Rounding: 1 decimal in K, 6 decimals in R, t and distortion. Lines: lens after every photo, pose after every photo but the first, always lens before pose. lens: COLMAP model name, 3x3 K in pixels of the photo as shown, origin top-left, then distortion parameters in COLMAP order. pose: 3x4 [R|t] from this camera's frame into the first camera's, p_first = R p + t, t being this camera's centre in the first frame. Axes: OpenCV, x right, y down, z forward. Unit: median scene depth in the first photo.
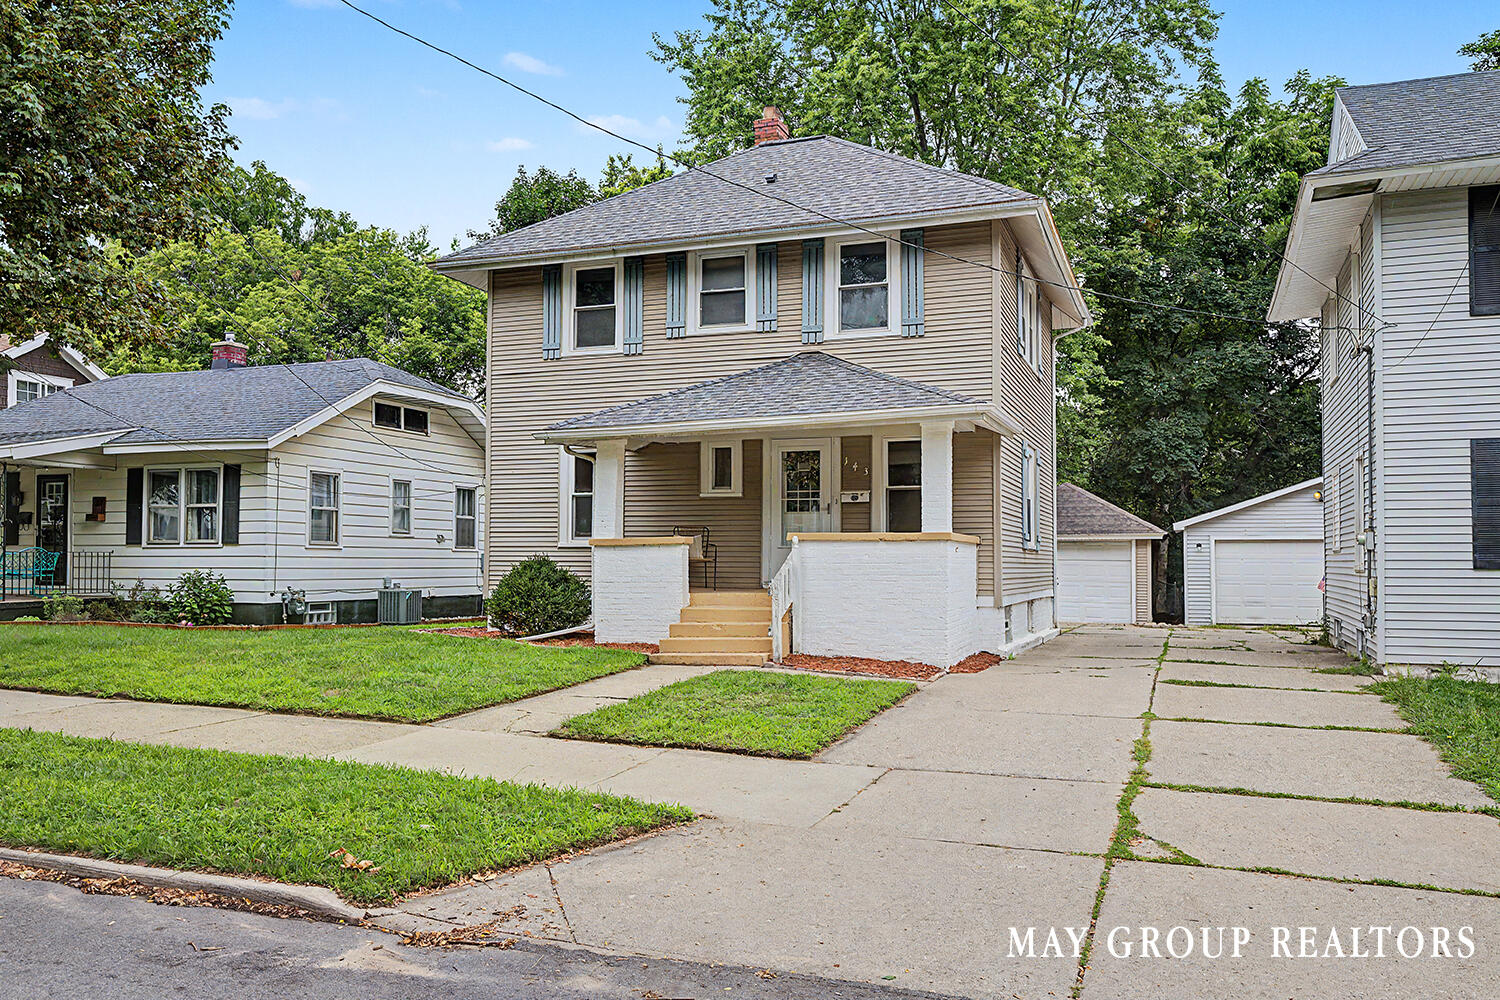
lens RADIAL K [[1159.9, 0, 750.0], [0, 1159.9, 500.0], [0, 0, 1]] dist [0.007188, 0.000573]
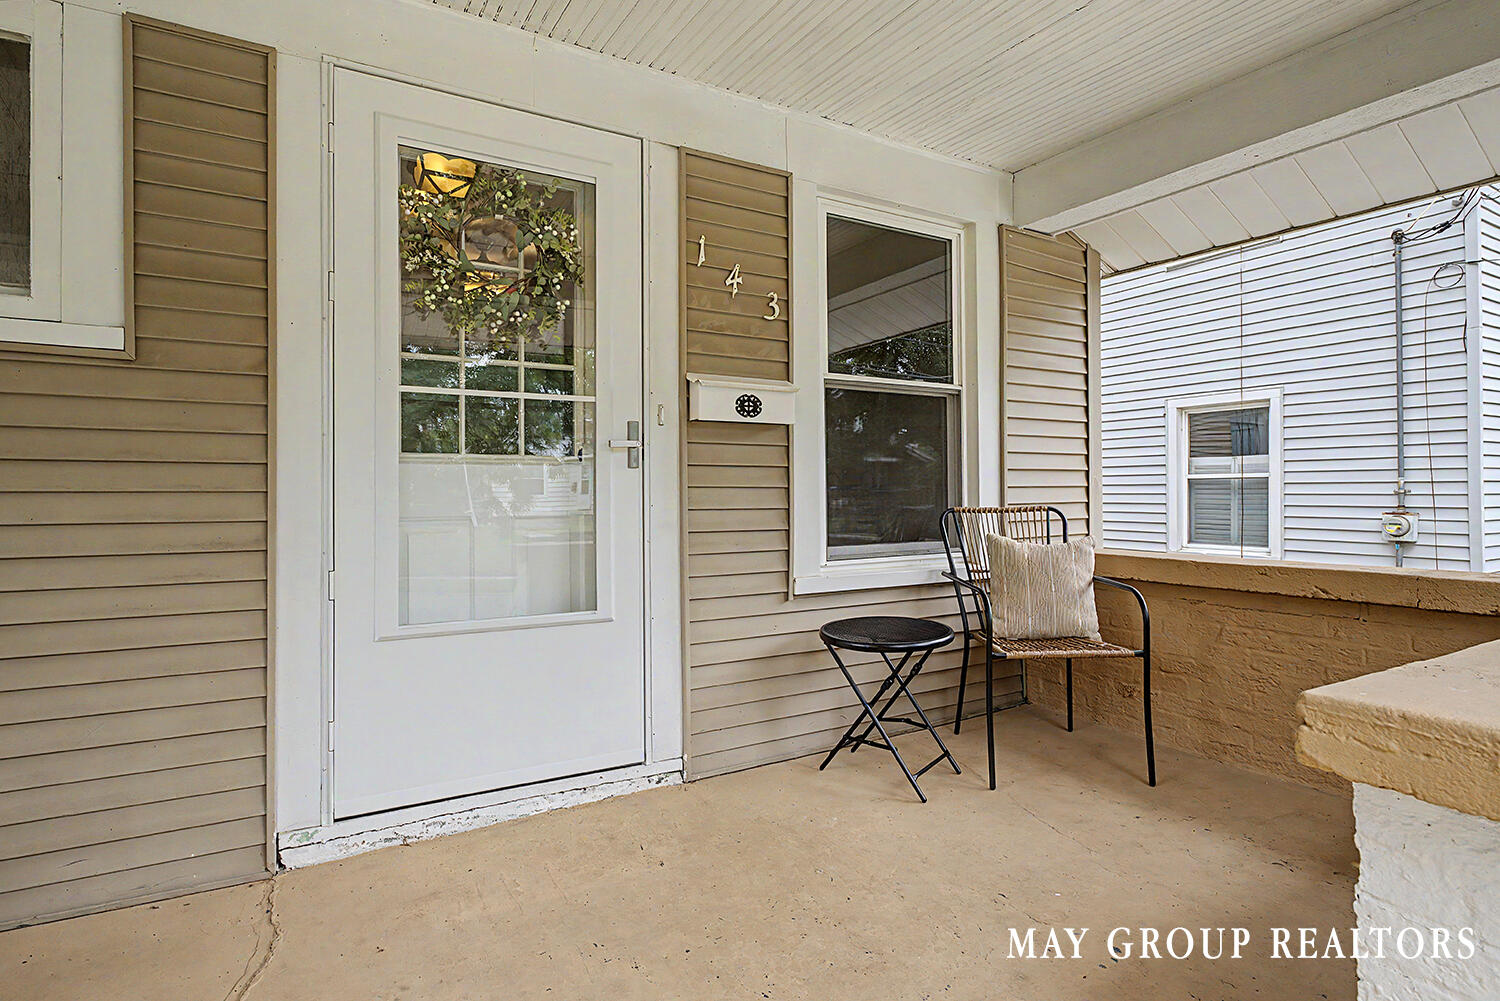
lens RADIAL K [[777.3, 0, 748.2], [0, 777.3, 481.4], [0, 0, 1]] dist [-0.003072, -0.000404]
pose [[0.630664, 0.006056, 0.776032, -0.034923], [-0.038795, 0.998965, 0.023732, 0.009560], [-0.775086, -0.045073, 0.630247, 0.816157]]
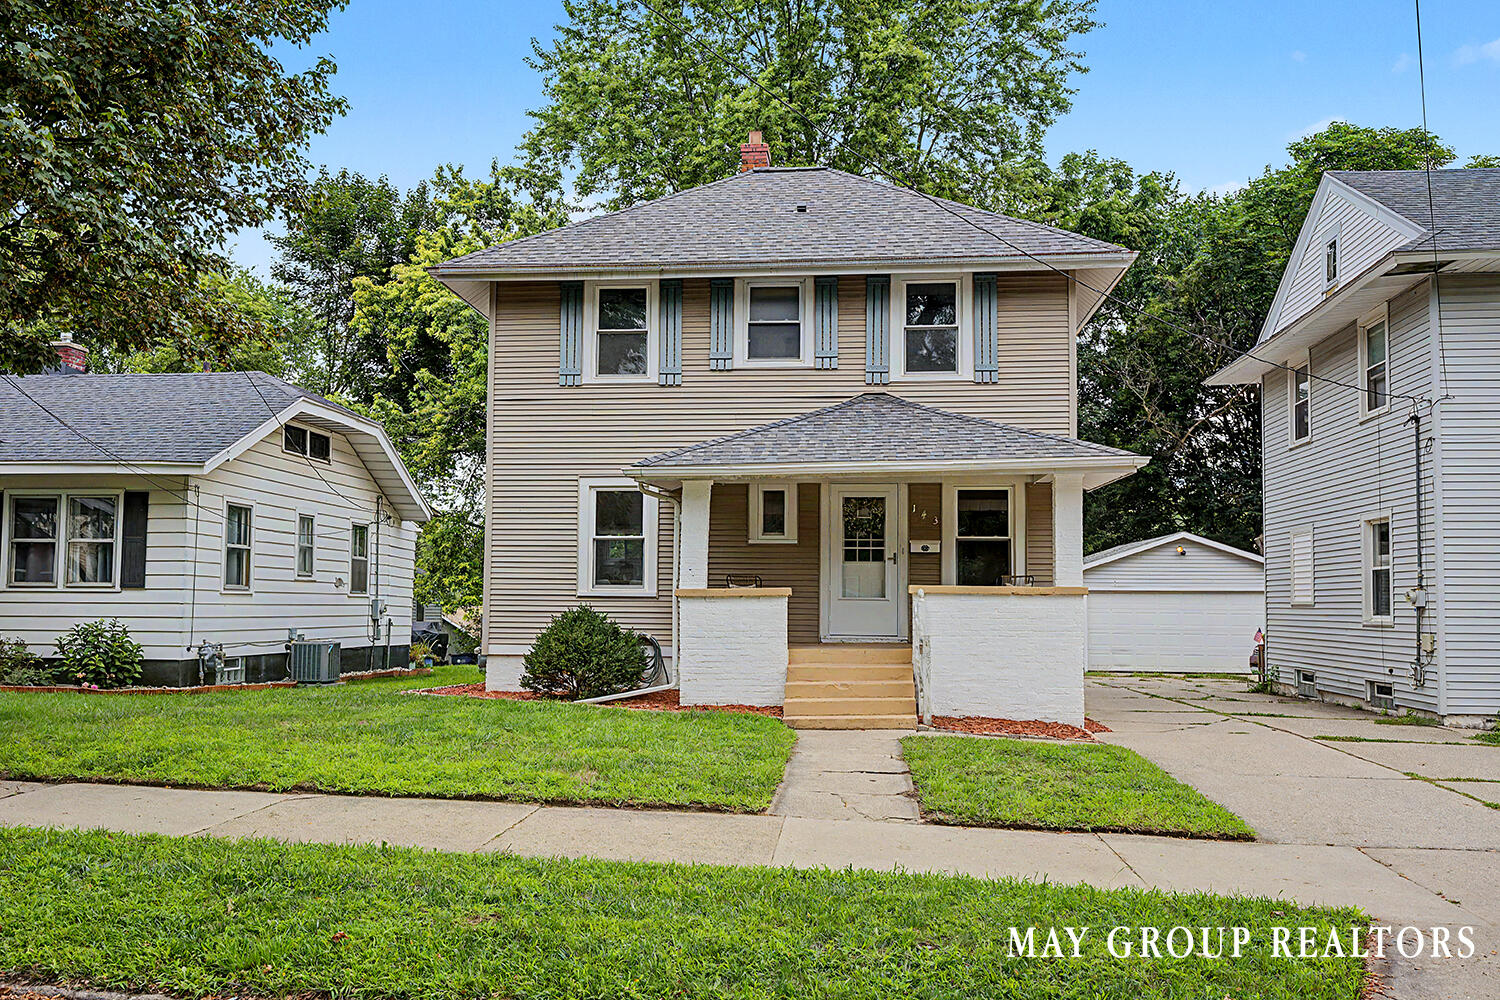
lens RADIAL K [[1180.4, 0, 750.7], [0, 1180.4, 523.7], [0, 0, 1]] dist [0.006478, 0.002757]
pose [[0.967507, 0.023139, 0.251784, -0.268428], [-0.019341, 0.999659, -0.017547, -0.001827], [-0.252104, 0.012107, 0.967624, 0.086465]]
